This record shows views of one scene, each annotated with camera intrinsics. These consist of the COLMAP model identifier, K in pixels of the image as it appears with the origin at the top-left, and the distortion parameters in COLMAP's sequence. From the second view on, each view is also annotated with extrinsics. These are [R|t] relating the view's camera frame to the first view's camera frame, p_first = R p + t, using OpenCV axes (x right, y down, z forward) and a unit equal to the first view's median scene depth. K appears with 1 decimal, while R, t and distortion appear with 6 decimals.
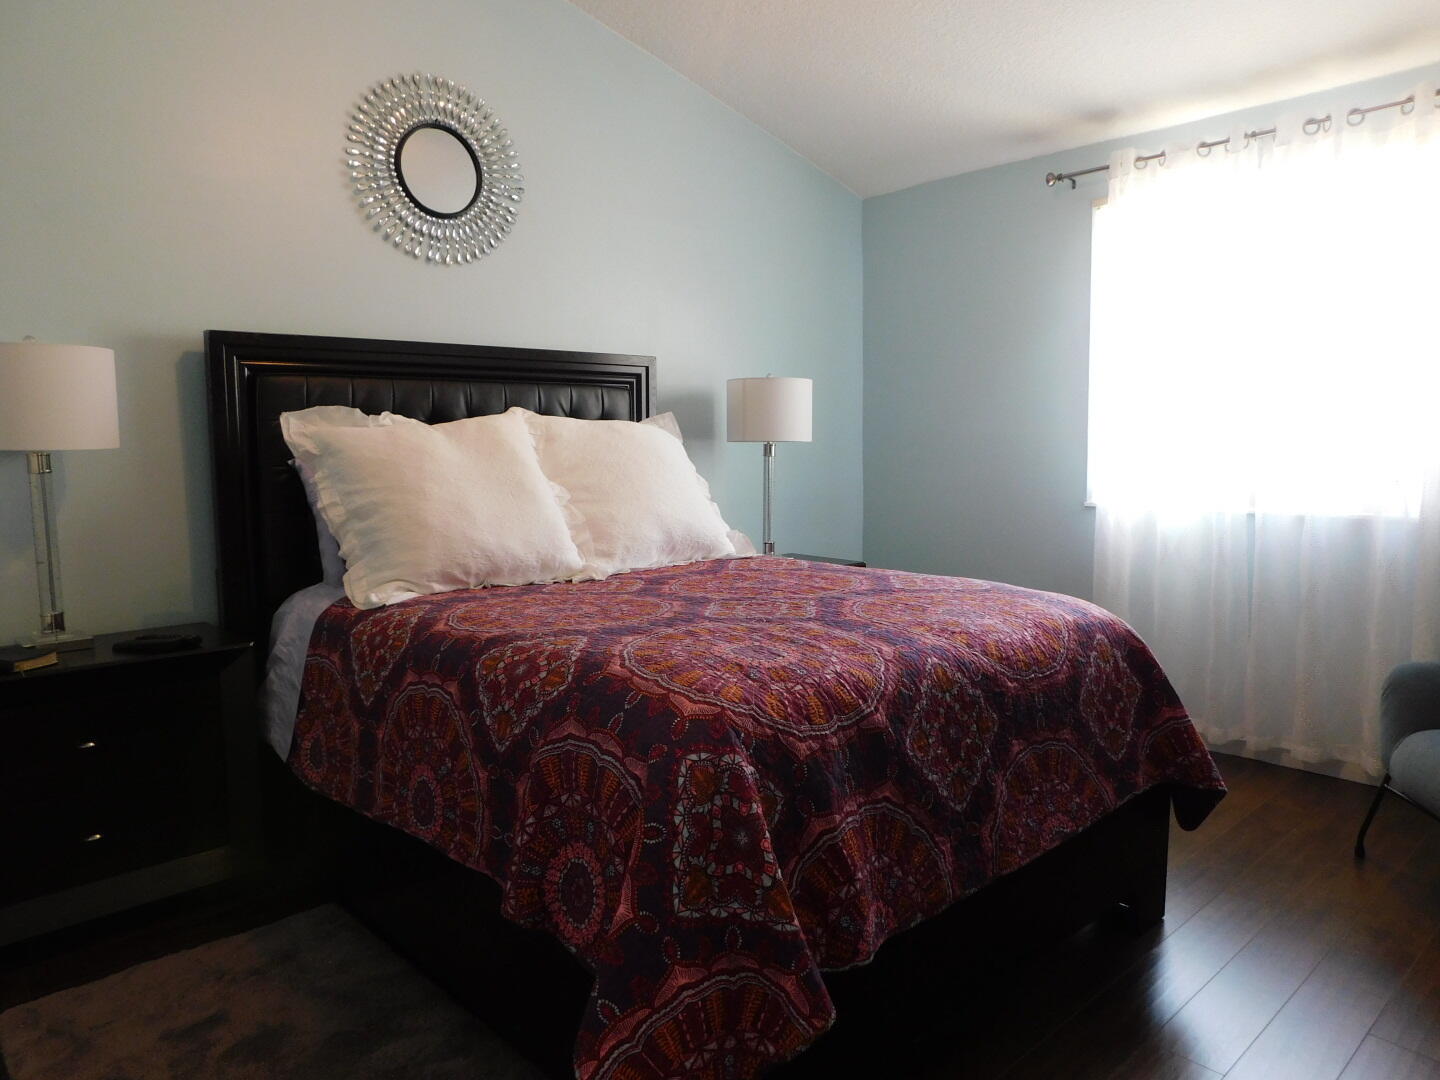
lens RADIAL K [[973.2, 0, 720.0], [0, 973.2, 540.0], [0, 0, 1]] dist [-0.076913, 0.077631]
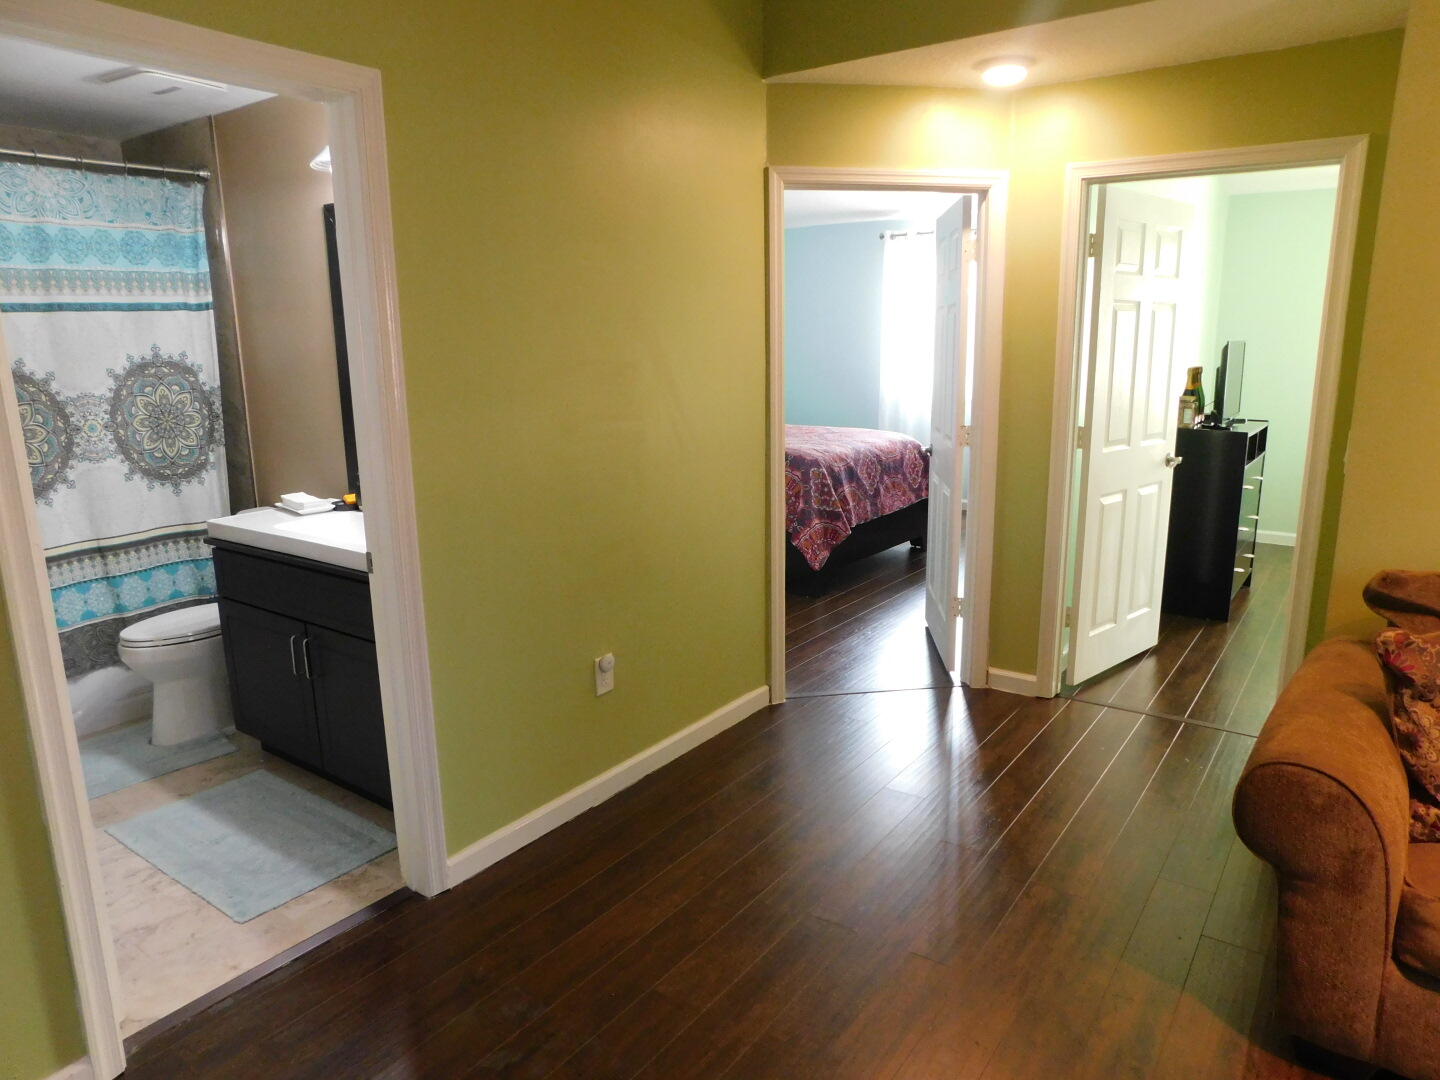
lens RADIAL K [[973.2, 0, 720.0], [0, 973.2, 540.0], [0, 0, 1]] dist [-0.076913, 0.077631]
pose [[0.979293, -0.045331, 0.197309, -1.060322], [0.021971, 0.992650, 0.119009, 0.032472], [-0.201254, -0.112210, 0.973091, -2.473356]]
